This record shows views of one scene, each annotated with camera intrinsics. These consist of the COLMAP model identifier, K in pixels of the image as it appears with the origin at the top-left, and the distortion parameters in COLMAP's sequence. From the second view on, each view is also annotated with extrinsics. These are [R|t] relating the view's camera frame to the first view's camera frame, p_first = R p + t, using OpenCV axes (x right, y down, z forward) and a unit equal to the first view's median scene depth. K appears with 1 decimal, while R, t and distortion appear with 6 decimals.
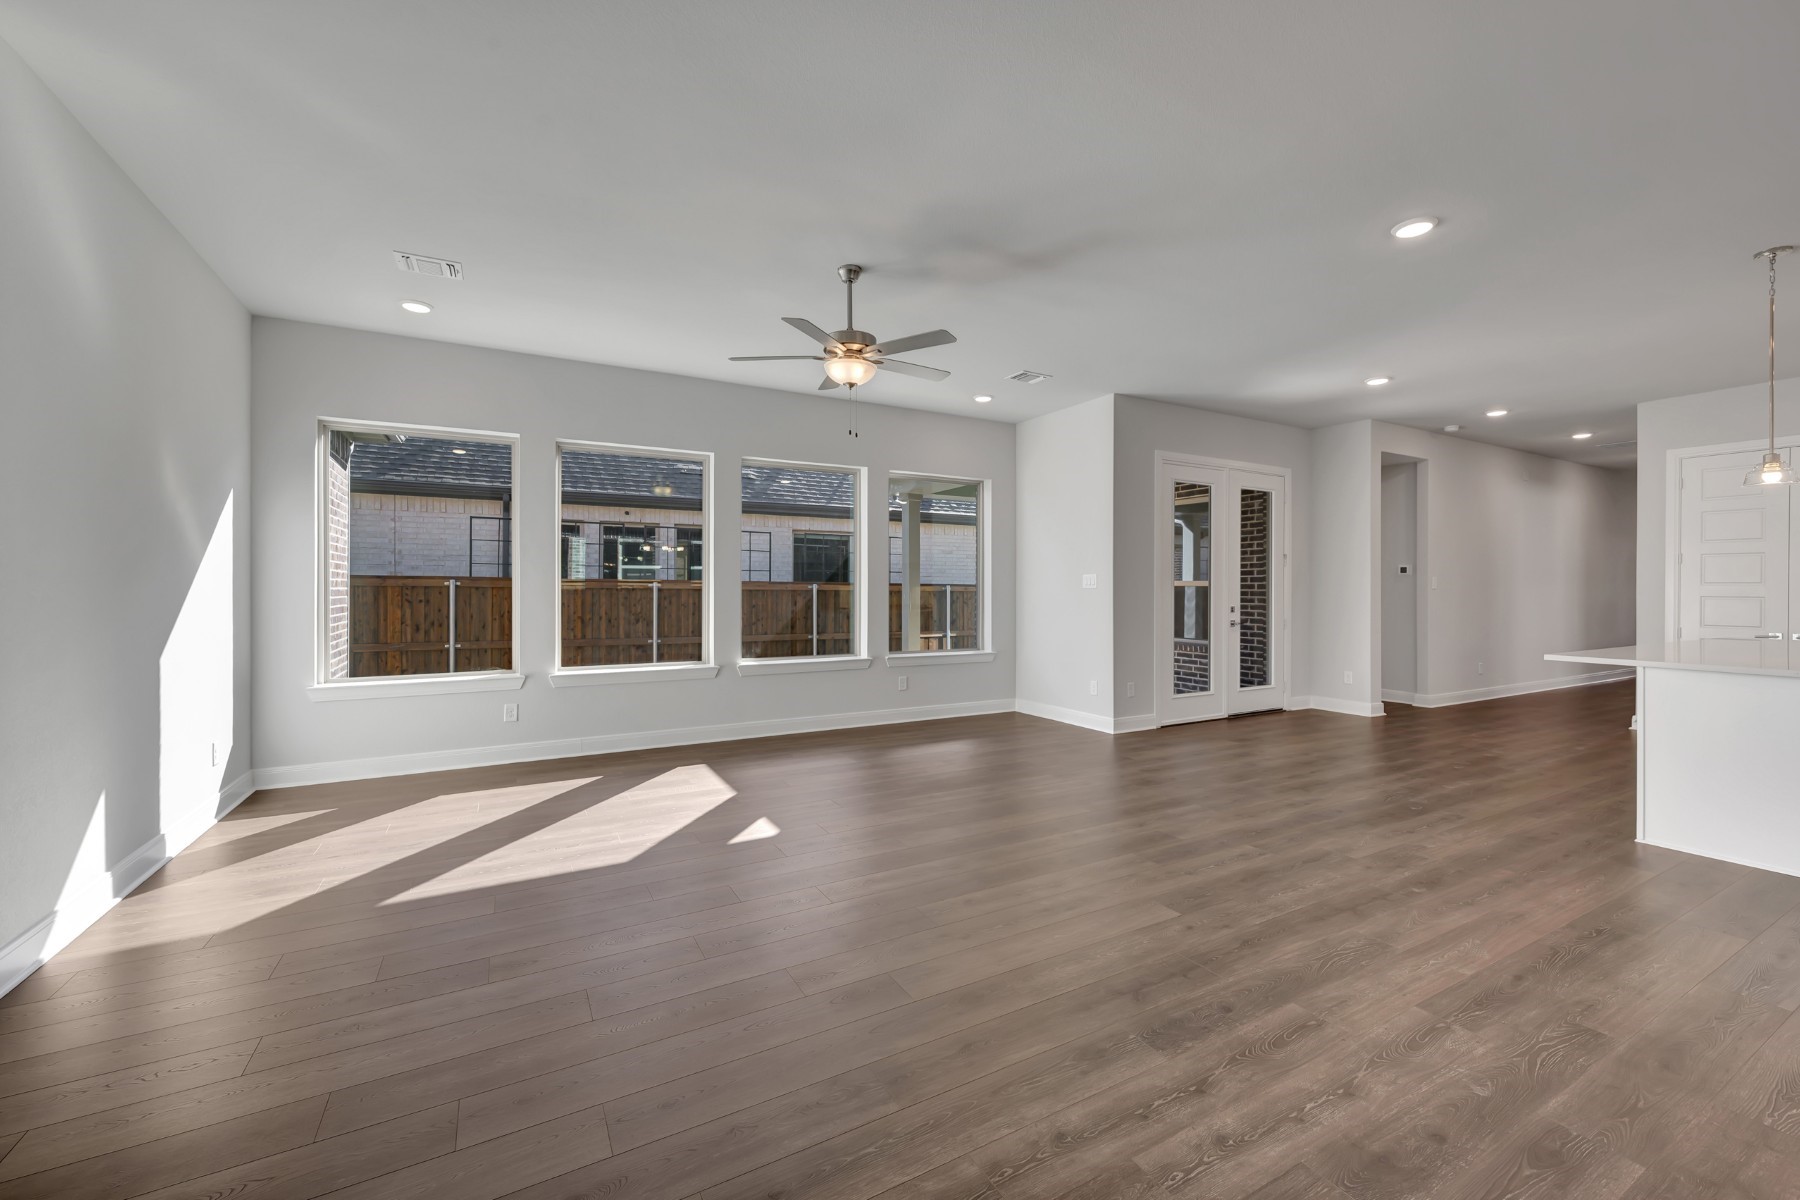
lens RADIAL K [[721.7, 0, 900.0], [0, 721.7, 596.7], [0, 0, 1]] dist [0.002646, 0.000315]
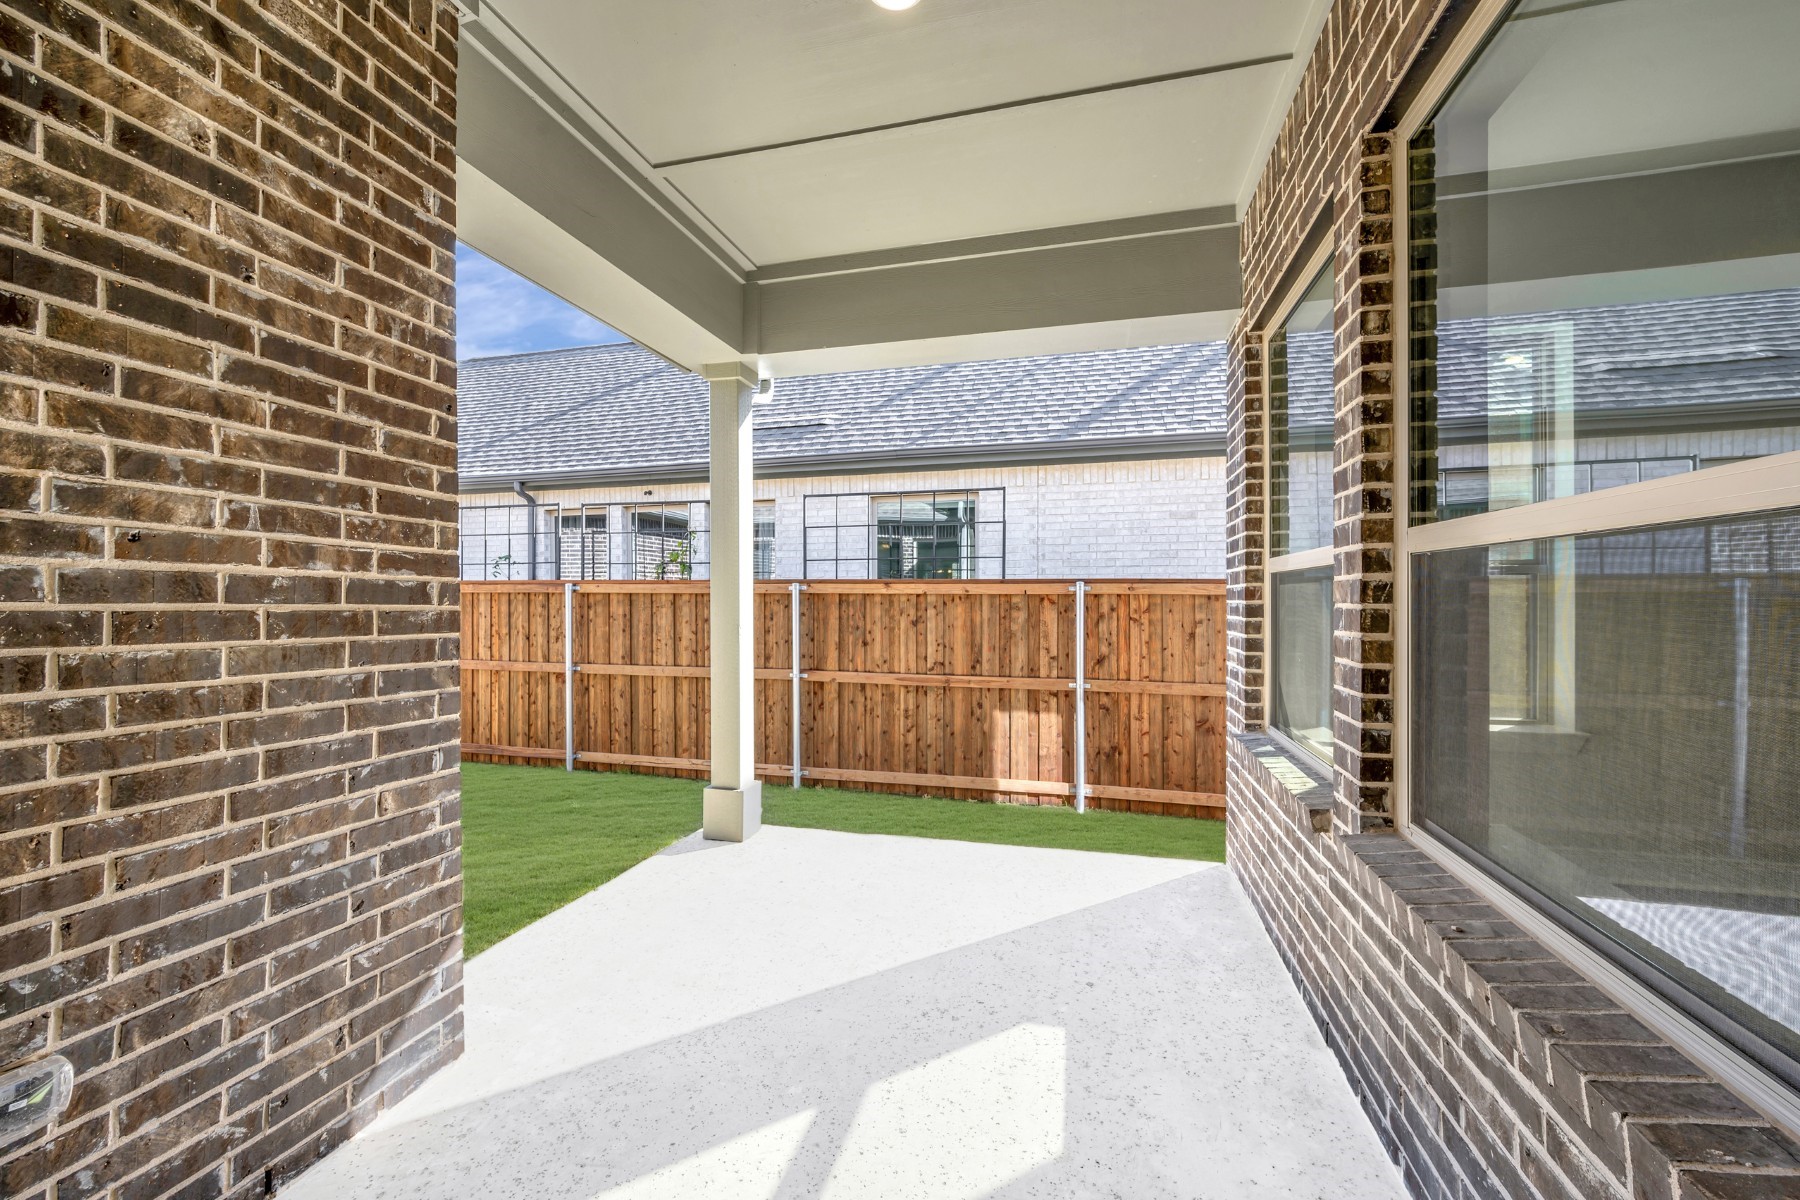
lens RADIAL K [[721.7, 0, 901.2], [0, 721.7, 600.2], [0, 0, 1]] dist [0.002646, 0.000315]
pose [[0.723469, 0.002303, -0.690353, 0.306679], [-0.001277, 0.999997, 0.001998, -0.004711], [0.690356, -0.000564, 0.723470, 0.581126]]
